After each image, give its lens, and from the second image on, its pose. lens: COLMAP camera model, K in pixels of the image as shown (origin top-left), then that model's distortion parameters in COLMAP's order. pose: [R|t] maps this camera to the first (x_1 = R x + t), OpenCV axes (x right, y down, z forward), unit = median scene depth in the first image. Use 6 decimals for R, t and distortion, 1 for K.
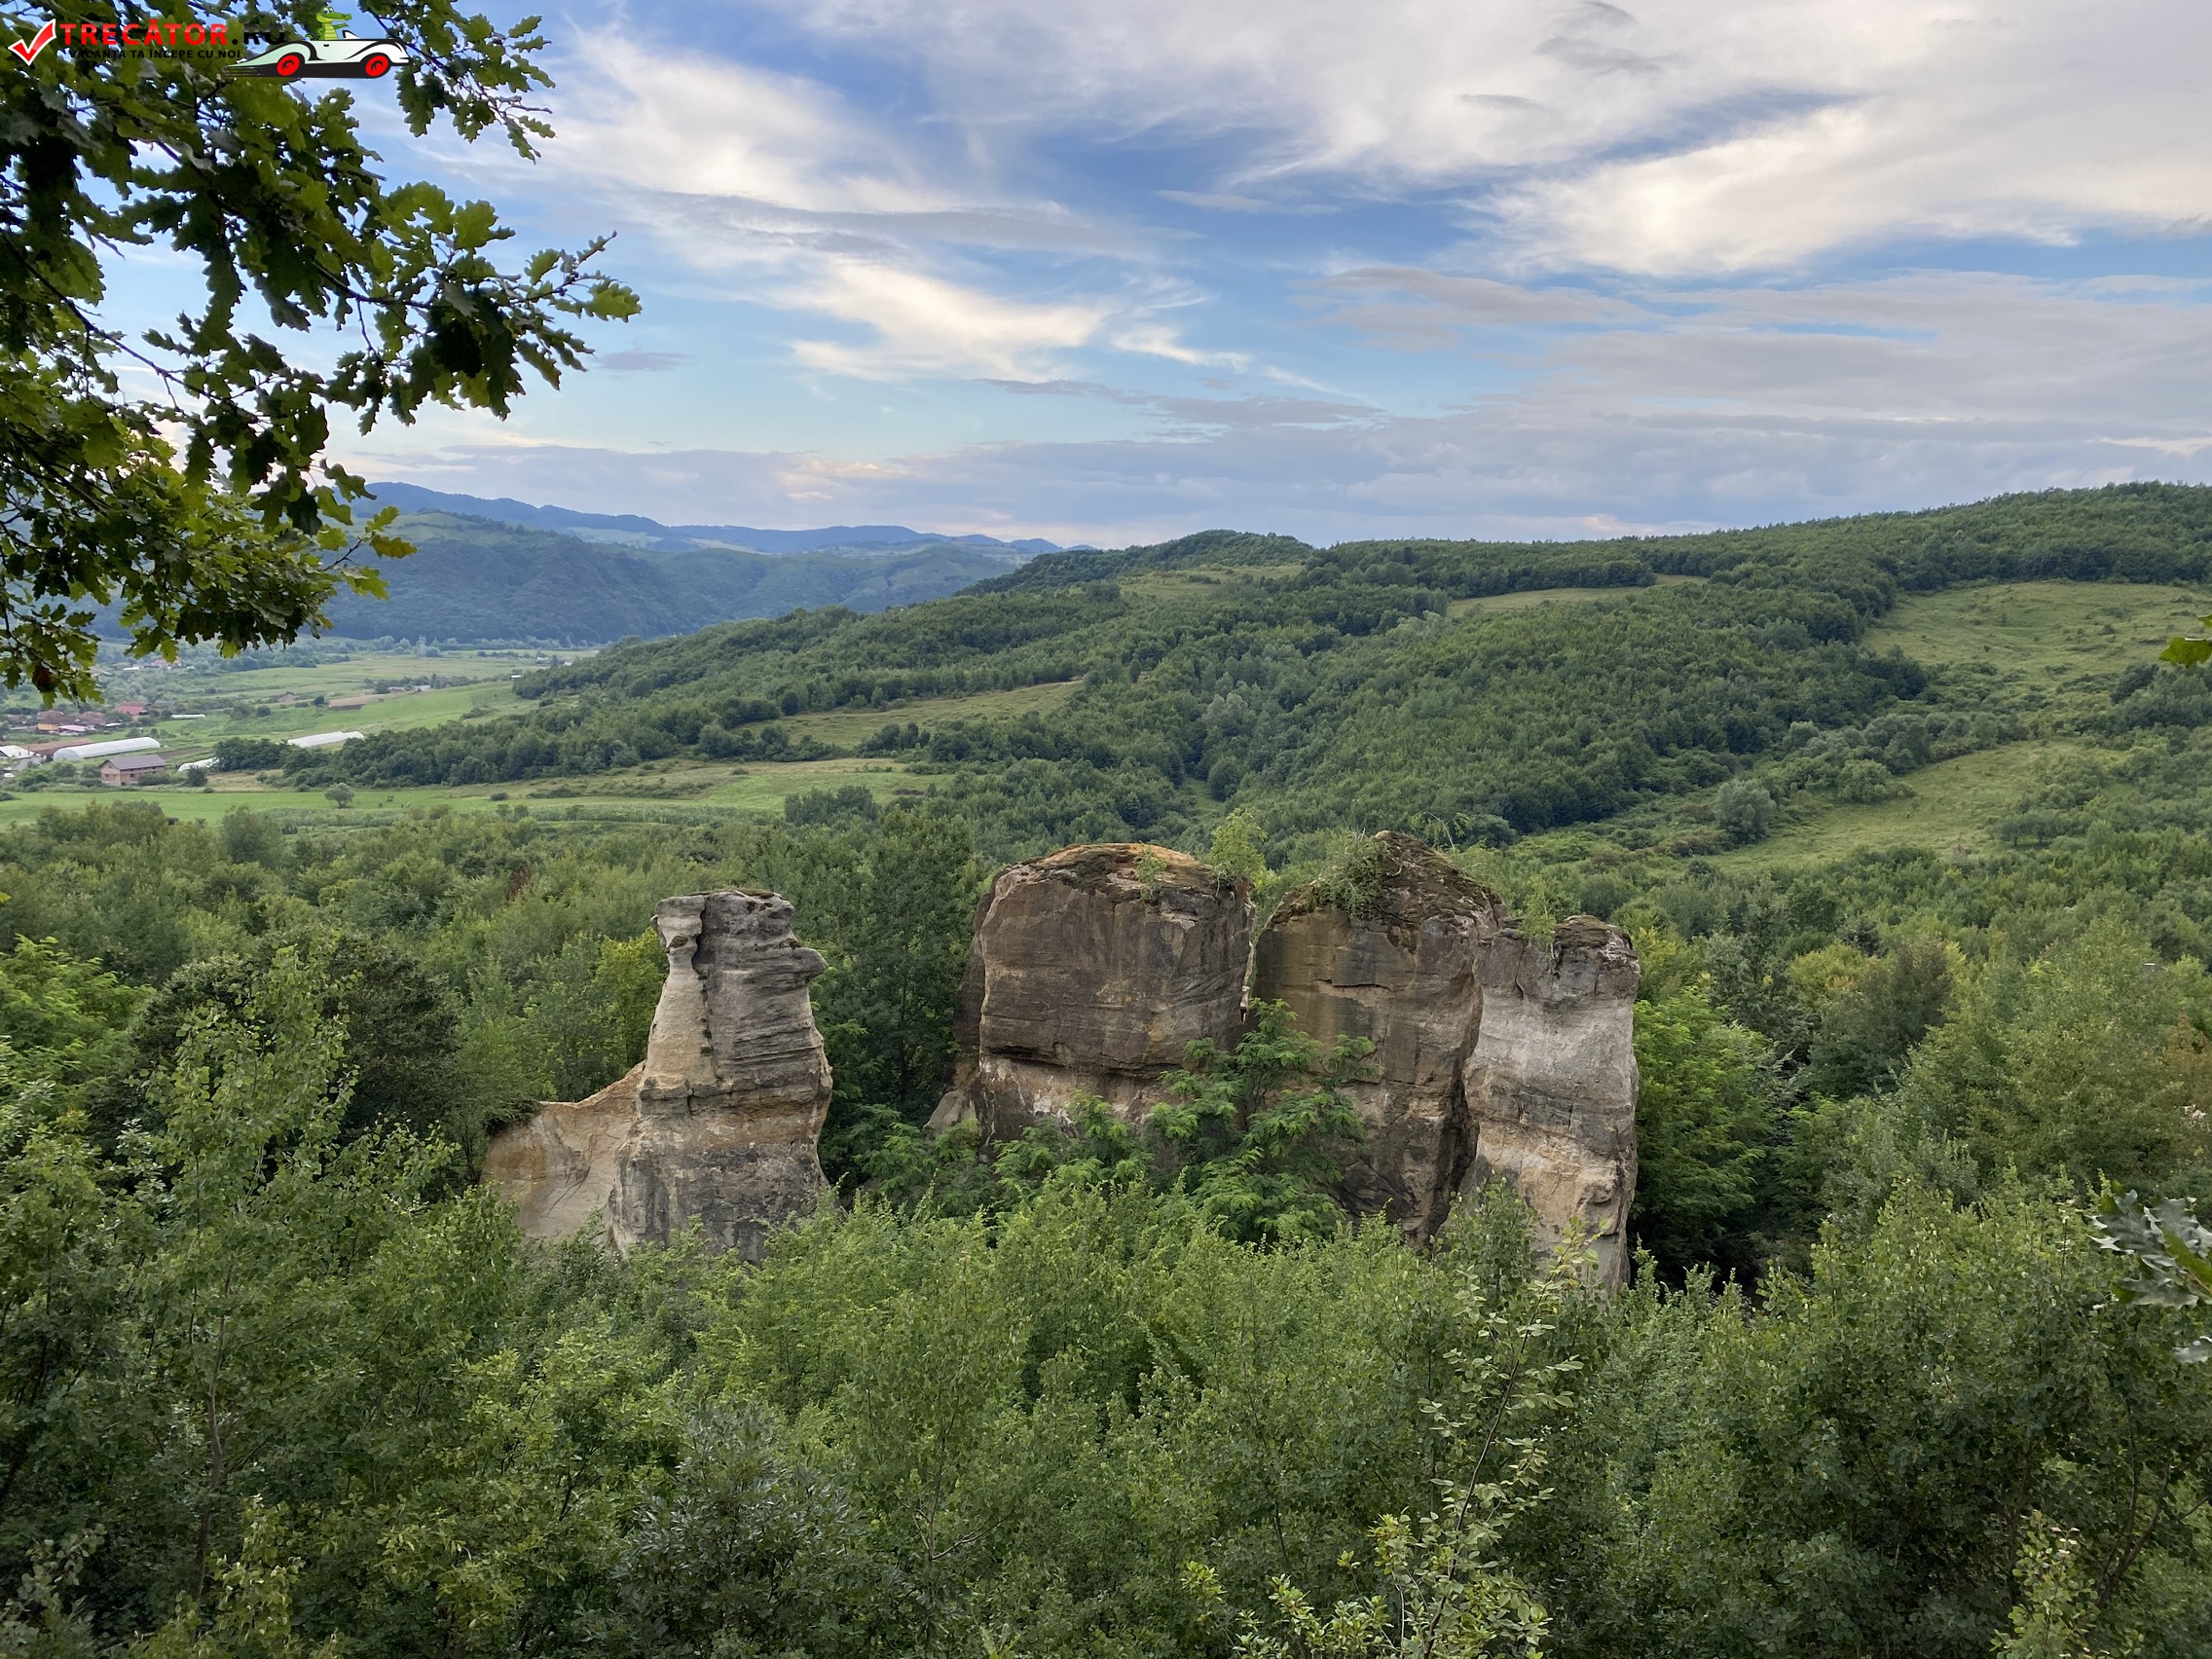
lens RADIAL K [[1689.0, 0, 1101.3], [0, 1689.0, 817.6], [0, 0, 1]] dist [0.086052, -0.129921]
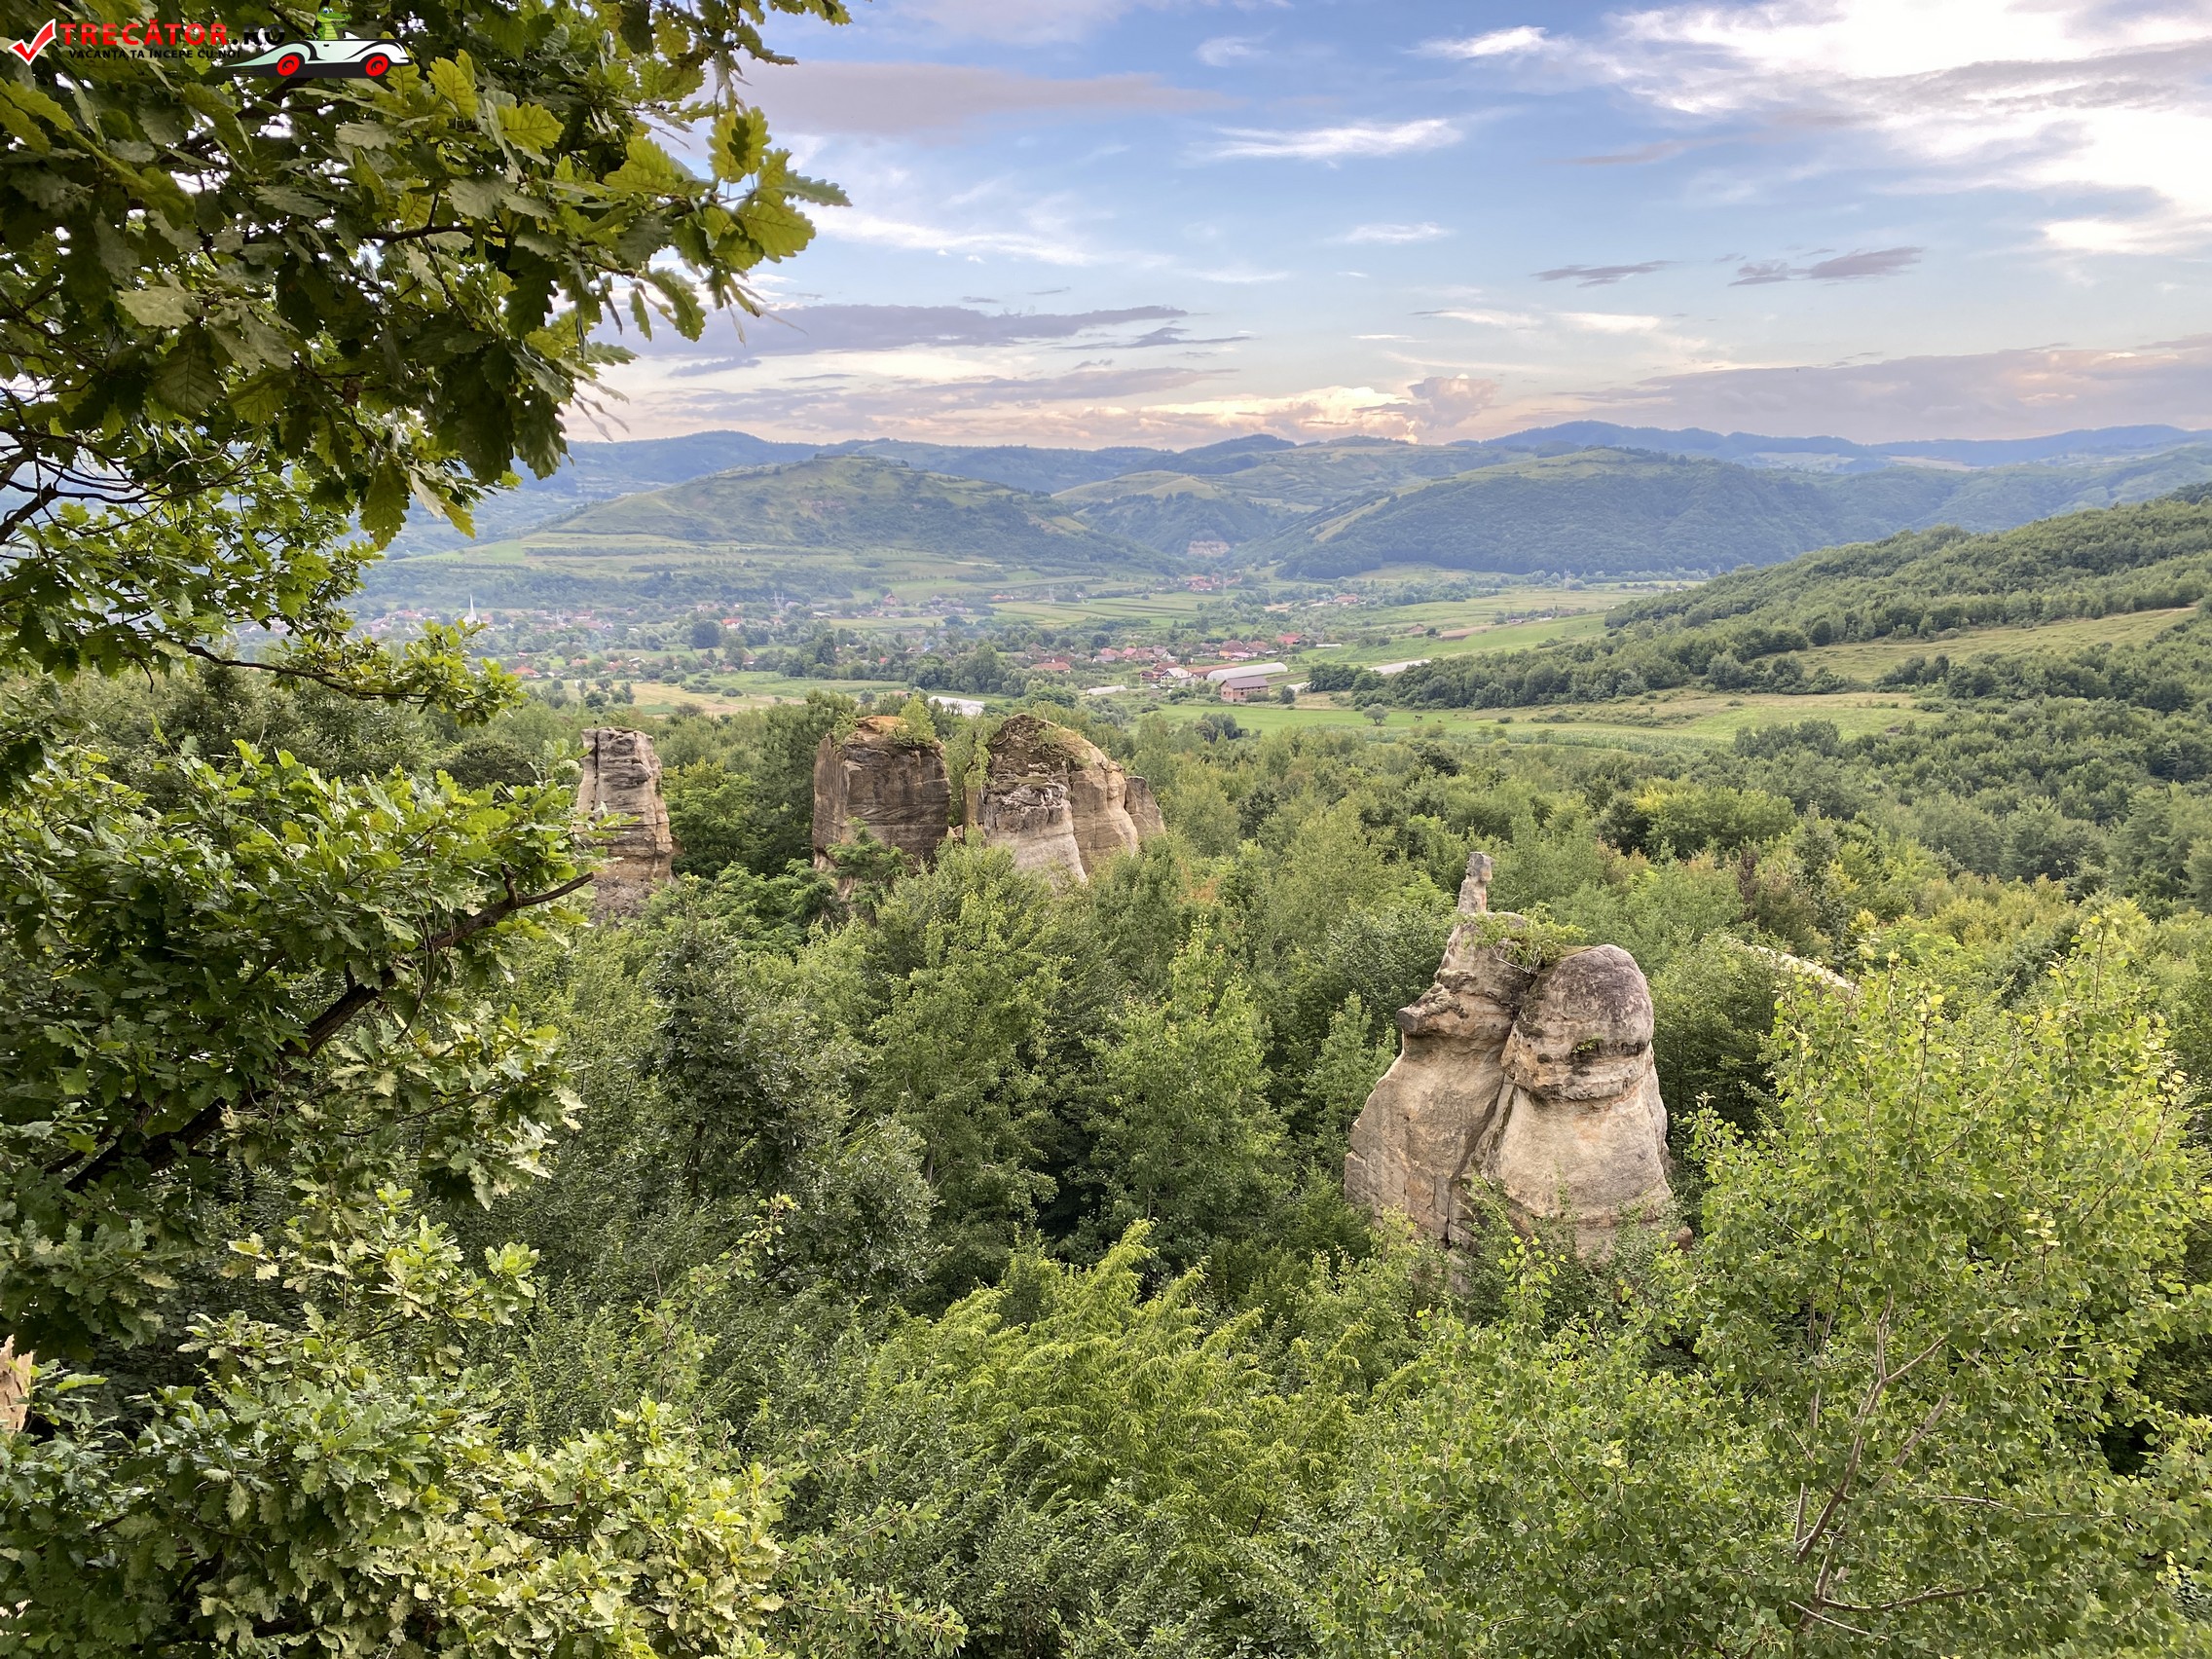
lens RADIAL K [[1705.5, 0, 1060.0], [0, 1705.5, 823.3], [0, 0, 1]] dist [-0.003091, -0.000578]
pose [[0.770481, 0.073747, -0.633183, 0.109079], [-0.046654, 0.997145, 0.059368, 0.001512], [0.635753, -0.016201, 0.771722, -0.002806]]
